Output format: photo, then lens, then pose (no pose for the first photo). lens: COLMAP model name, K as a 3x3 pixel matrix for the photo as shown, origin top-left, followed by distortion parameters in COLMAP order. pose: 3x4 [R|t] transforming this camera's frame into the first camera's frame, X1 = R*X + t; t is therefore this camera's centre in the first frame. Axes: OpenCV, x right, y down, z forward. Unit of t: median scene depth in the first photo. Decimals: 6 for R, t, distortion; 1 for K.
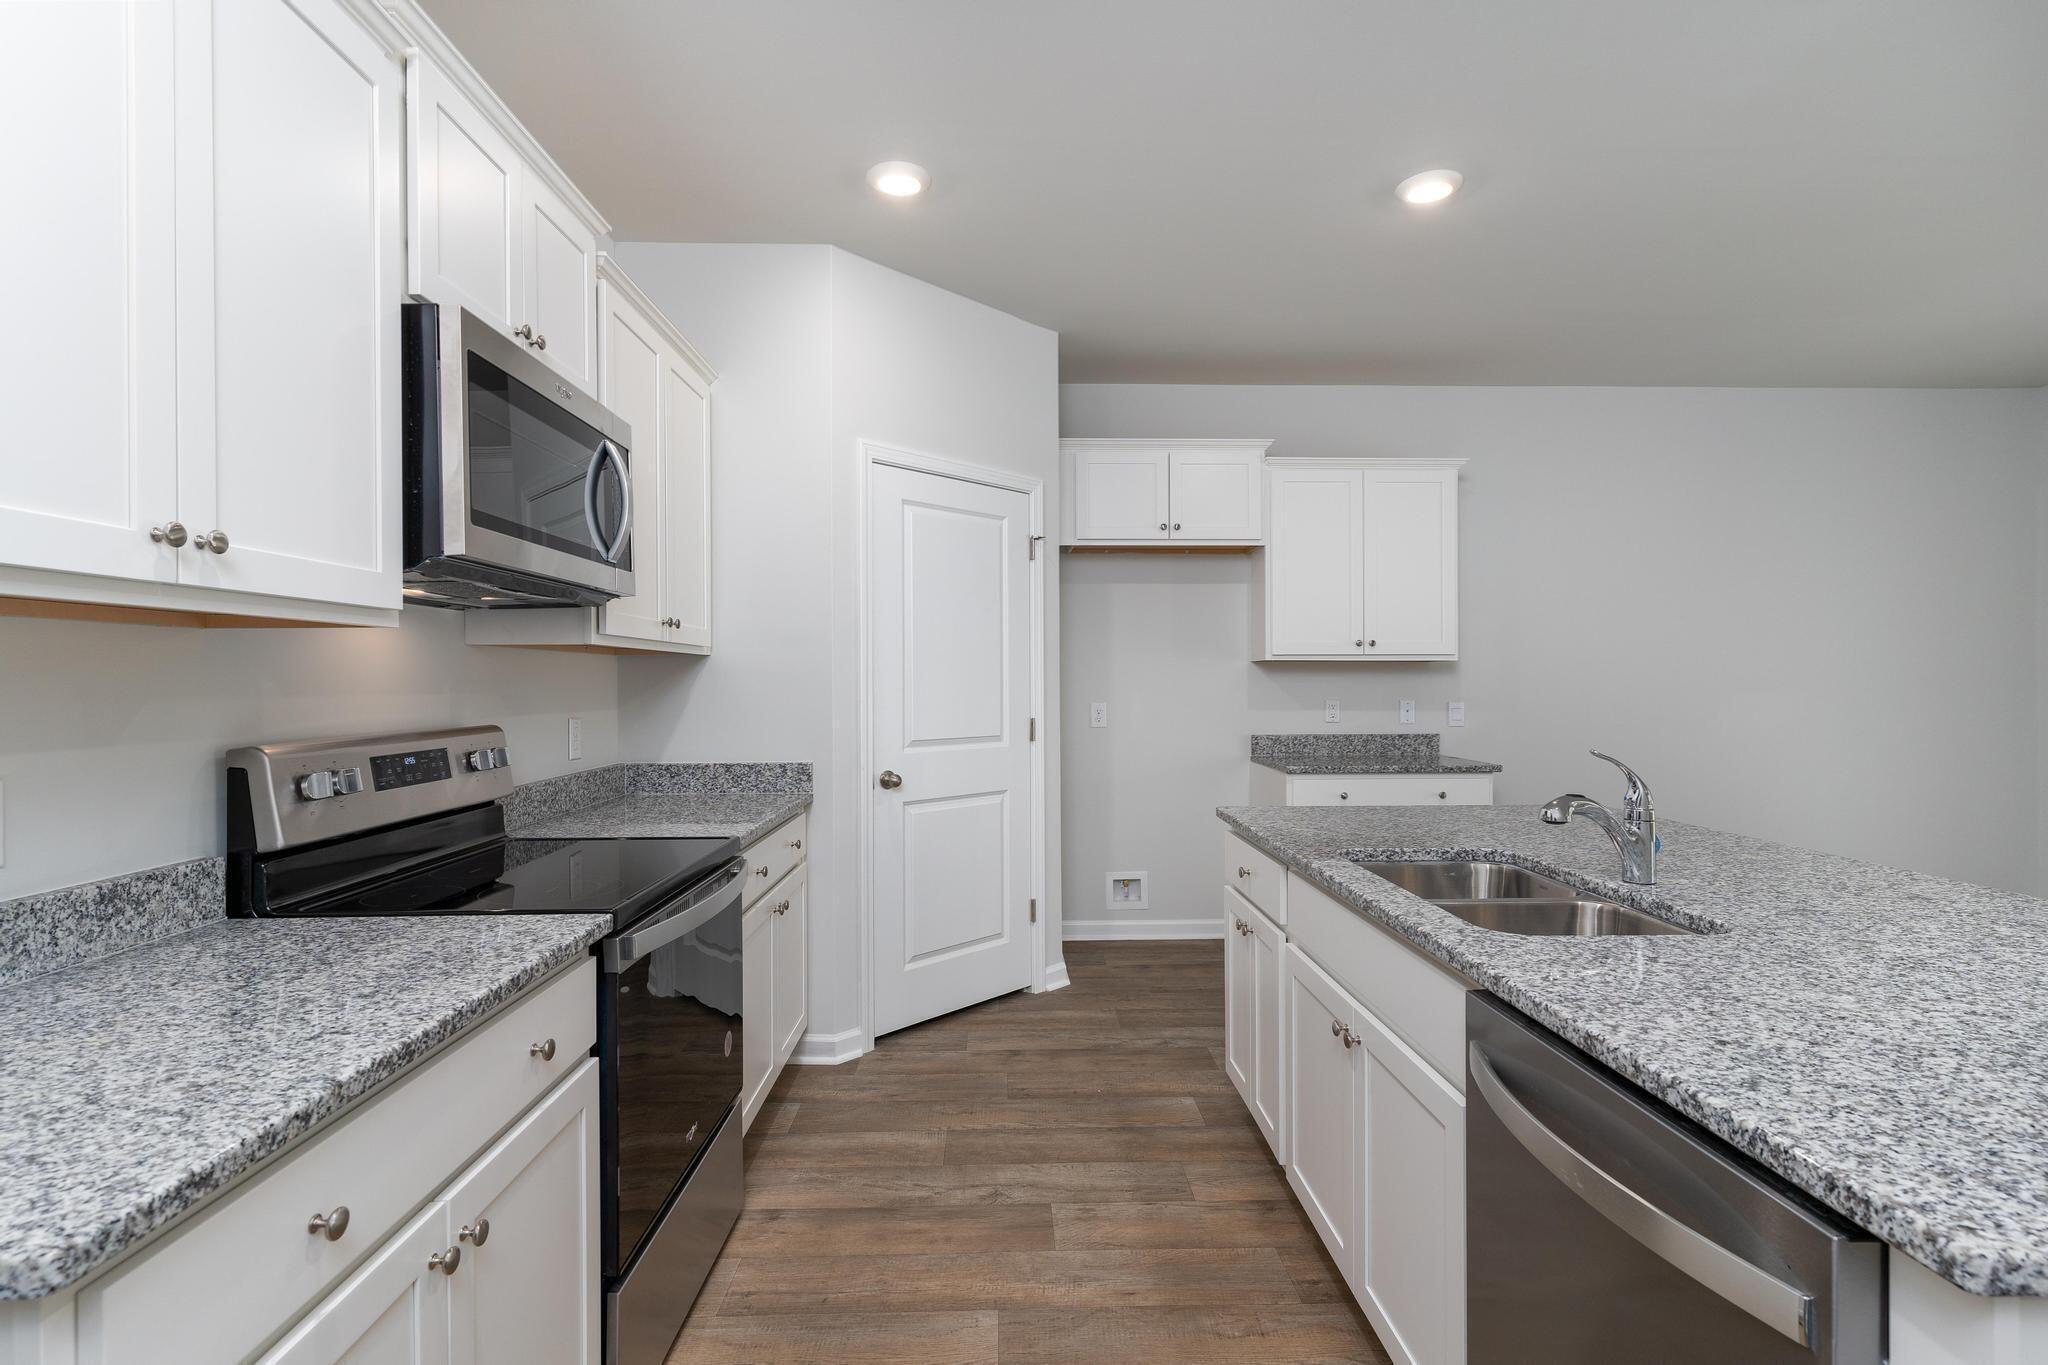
lens RADIAL K [[978.5, 0, 1028.0], [0, 978.5, 683.0], [0, 0, 1]] dist [0.003009, -0.000337]
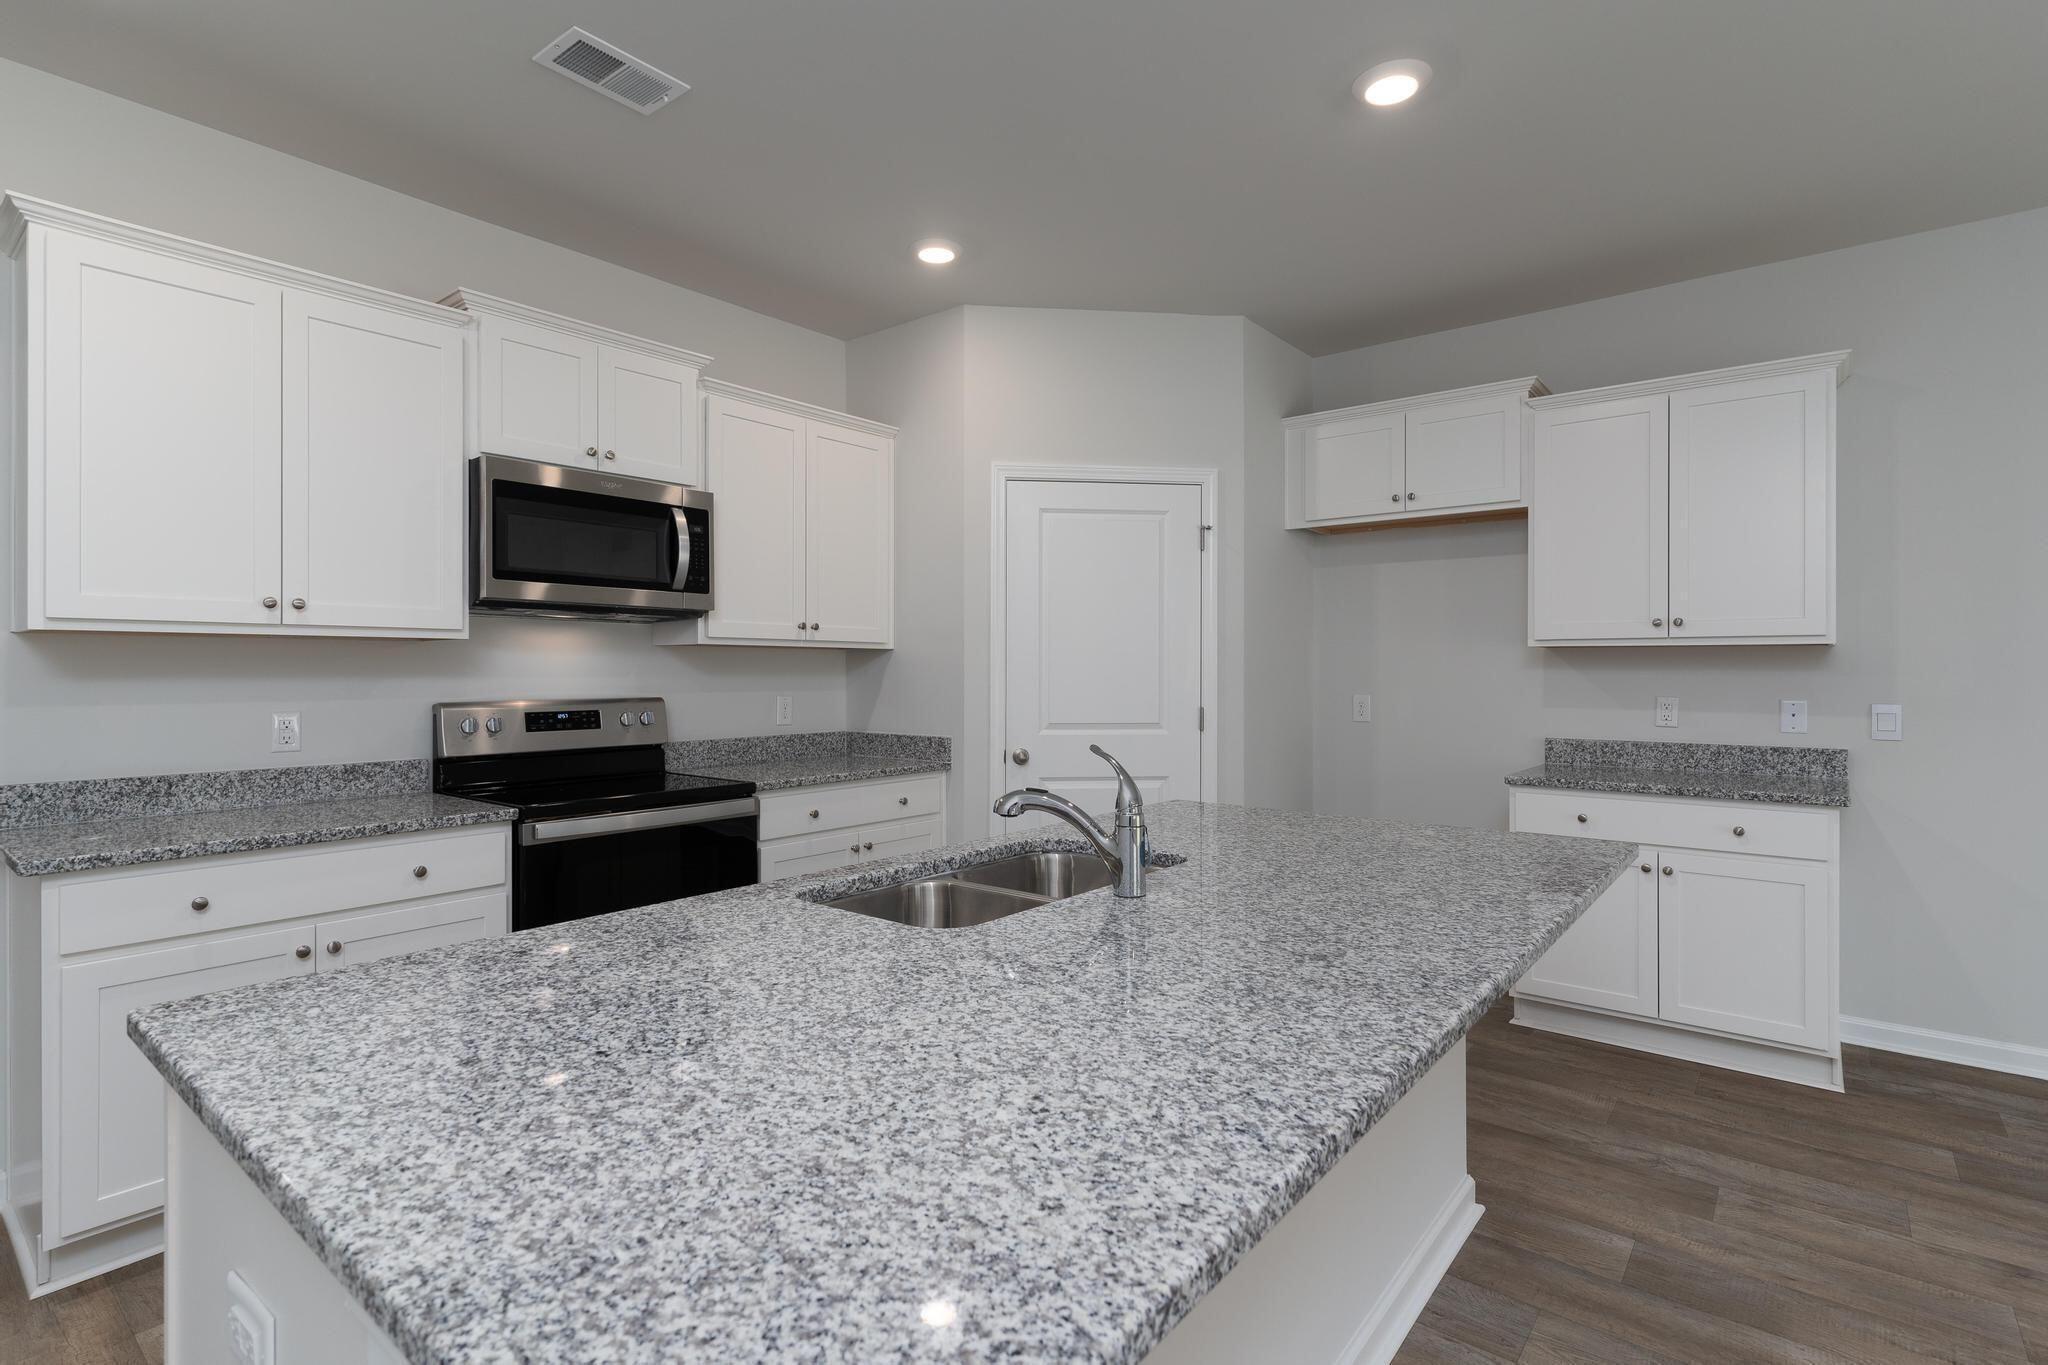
lens RADIAL K [[978.5, 0, 1038.7], [0, 978.5, 696.8], [0, 0, 1]] dist [0.003009, -0.000337]
pose [[0.764652, 0.021154, -0.644097, 0.738517], [-0.005320, 0.999634, 0.026514, -0.002080], [0.644422, -0.016848, 0.764484, 0.166367]]
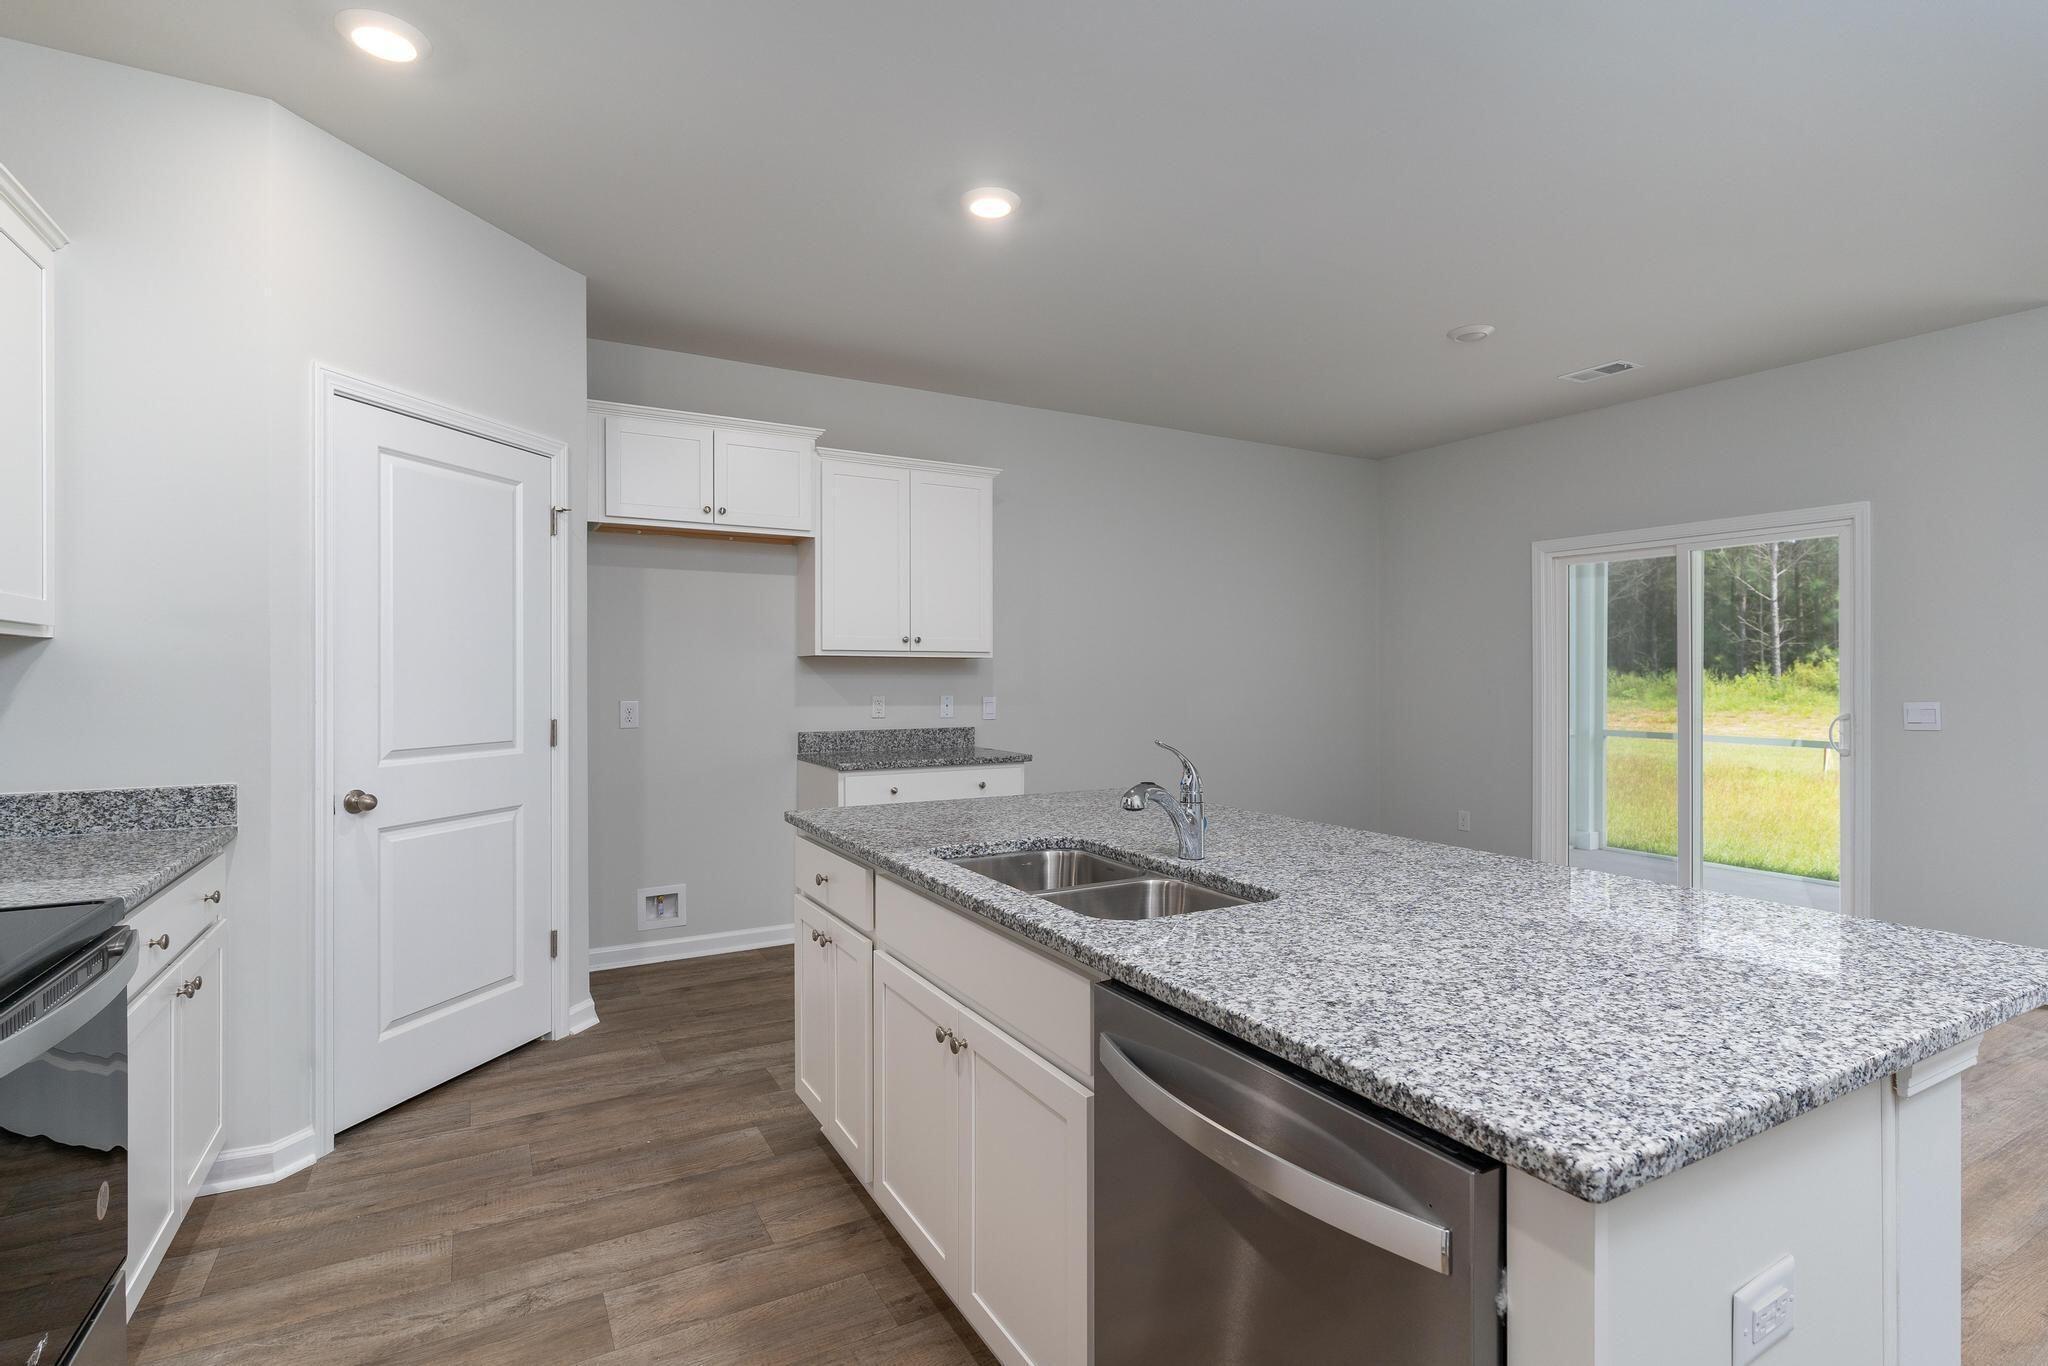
lens RADIAL K [[978.5, 0, 1026.2], [0, 978.5, 674.2], [0, 0, 1]] dist [0.003009, -0.000337]
pose [[0.884451, 0.003470, 0.466621, -0.041974], [-0.001412, 0.999988, -0.004761, -0.000344], [-0.466632, 0.003552, 0.884445, 0.064329]]
